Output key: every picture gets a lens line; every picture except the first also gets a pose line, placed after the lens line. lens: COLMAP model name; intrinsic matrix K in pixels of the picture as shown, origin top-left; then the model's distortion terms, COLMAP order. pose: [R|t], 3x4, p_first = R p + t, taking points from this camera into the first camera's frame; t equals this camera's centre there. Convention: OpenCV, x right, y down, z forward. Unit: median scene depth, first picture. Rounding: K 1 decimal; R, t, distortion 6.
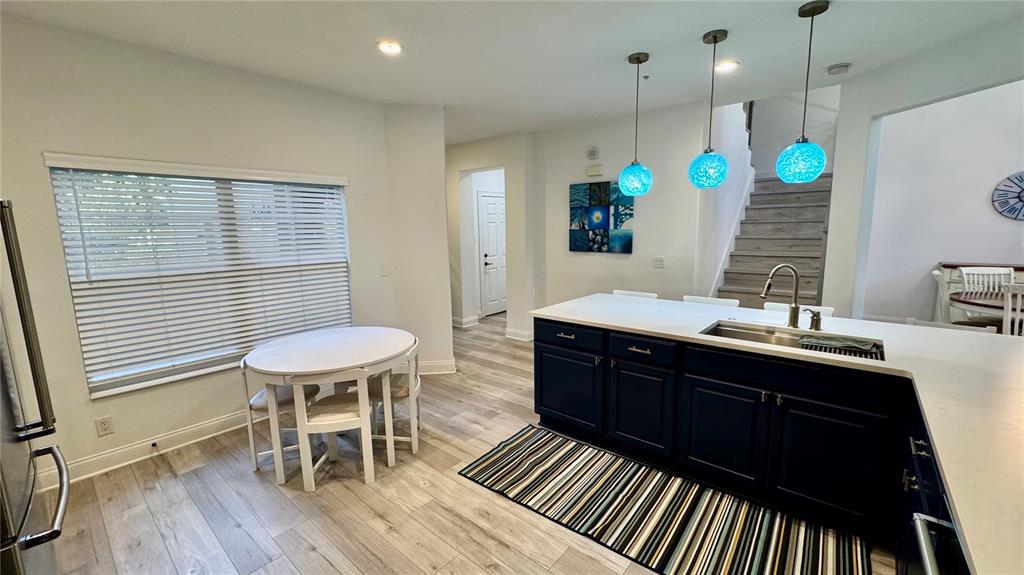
lens RADIAL K [[410.7, 0, 515.4], [0, 410.7, 291.4], [0, 0, 1]] dist [-0.003952, 0.000178]
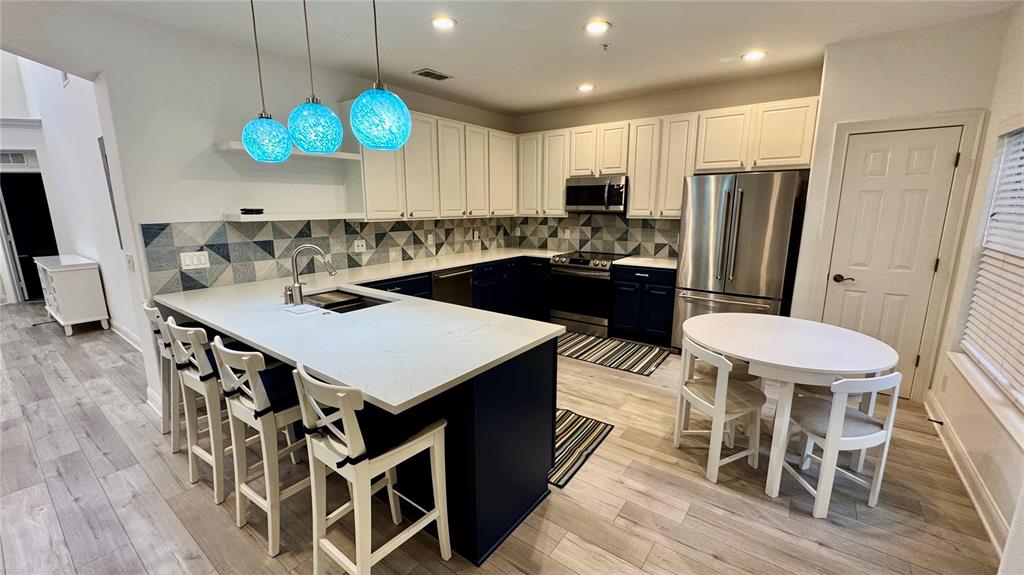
lens RADIAL K [[410.7, 0, 511.8], [0, 410.7, 288.5], [0, 0, 1]] dist [-0.003952, 0.000178]
pose [[-0.998271, 0.031718, -0.049494, 0.111486], [0.012306, 0.936050, 0.351651, -0.184750], [0.057483, 0.350434, -0.934822, 1.181684]]
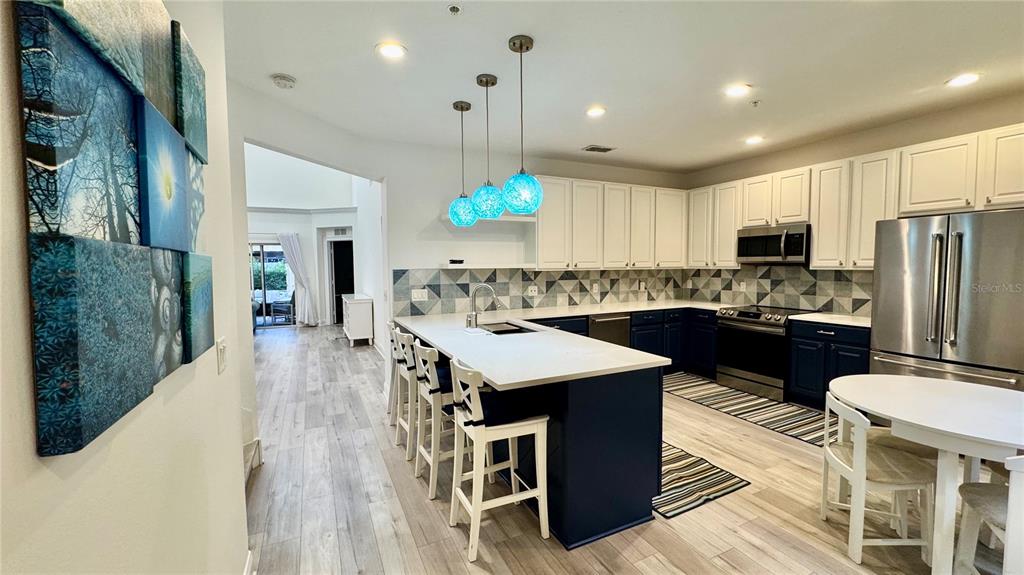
lens RADIAL K [[410.7, 0, 510.9], [0, 410.7, 287.9], [0, 0, 1]] dist [-0.003952, 0.000178]
pose [[-0.911935, 0.001808, 0.410331, -0.007713], [0.089232, 0.976934, 0.194006, -0.183612], [-0.400516, 0.213535, -0.891061, 1.289377]]
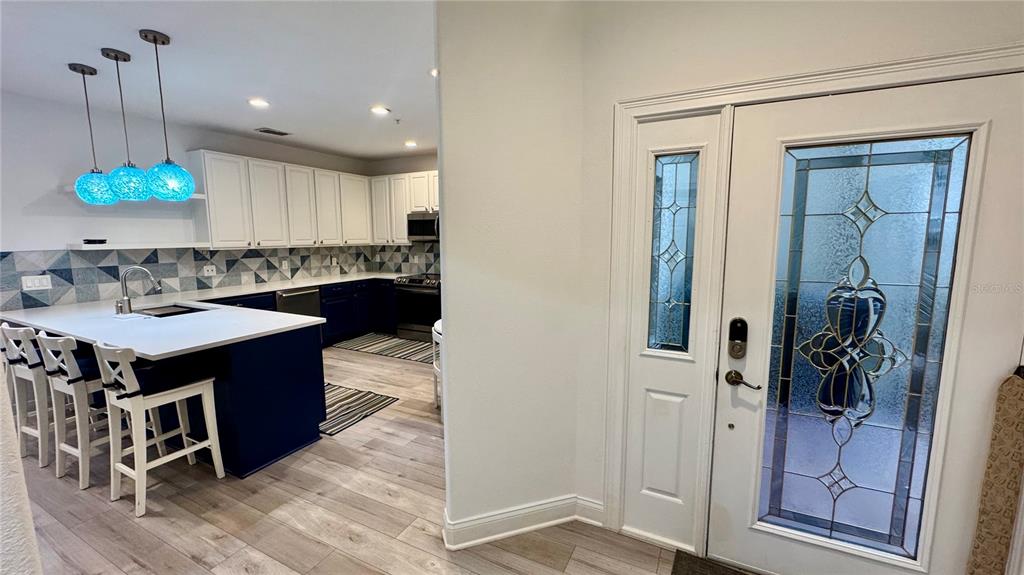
lens RADIAL K [[410.7, 0, 511.1], [0, 410.7, 288.2], [0, 0, 1]] dist [-0.003952, 0.000178]
pose [[-0.973781, 0.051463, -0.221591, -0.141069], [-0.014114, 0.958531, 0.284637, -0.229416], [0.227051, 0.280302, -0.932673, 1.477862]]
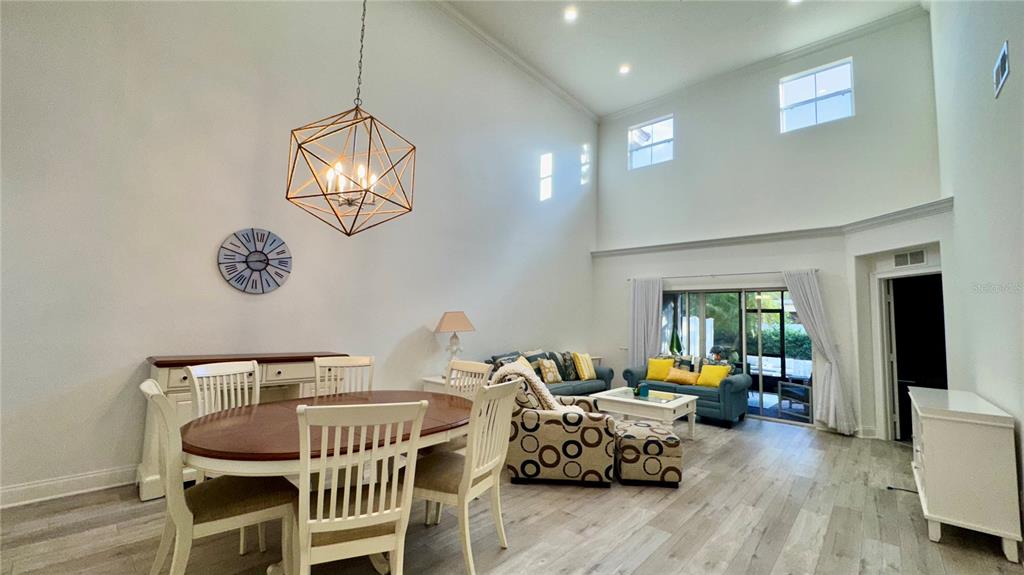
lens RADIAL K [[410.7, 0, 509.9], [0, 410.7, 288.3], [0, 0, 1]] dist [-0.003952, 0.000178]
pose [[0.038959, 0.101655, 0.994057, 0.641067], [0.122775, 0.986787, -0.105724, -0.058073], [-0.991670, 0.126165, 0.025964, 0.635086]]
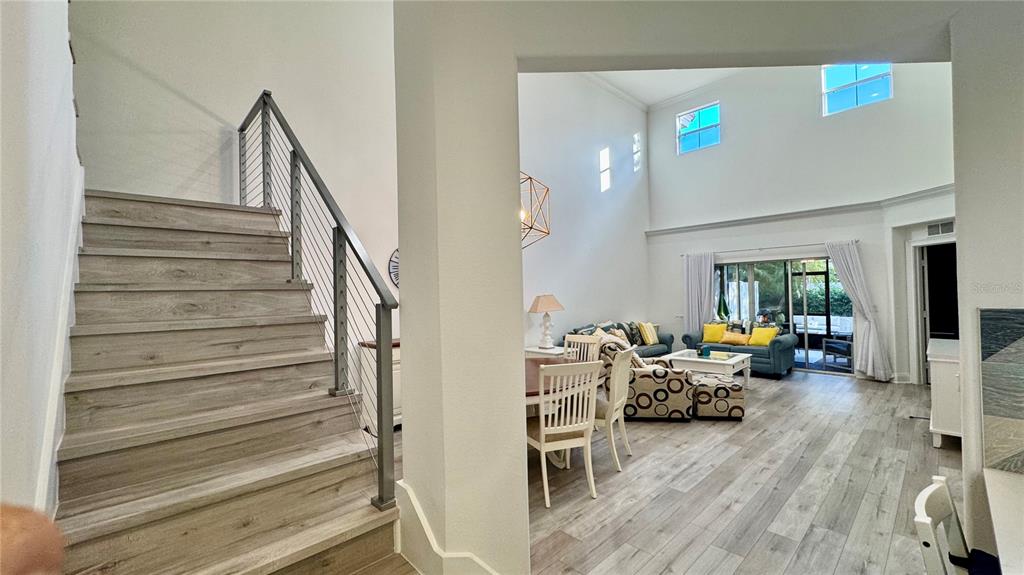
lens RADIAL K [[410.7, 0, 509.2], [0, 410.7, 288.1], [0, 0, 1]] dist [-0.003952, 0.000178]
pose [[0.120017, 0.025537, 0.992443, 0.329726], [0.173610, 0.983725, -0.046307, -0.119017], [-0.977474, 0.177856, 0.113630, 0.796738]]
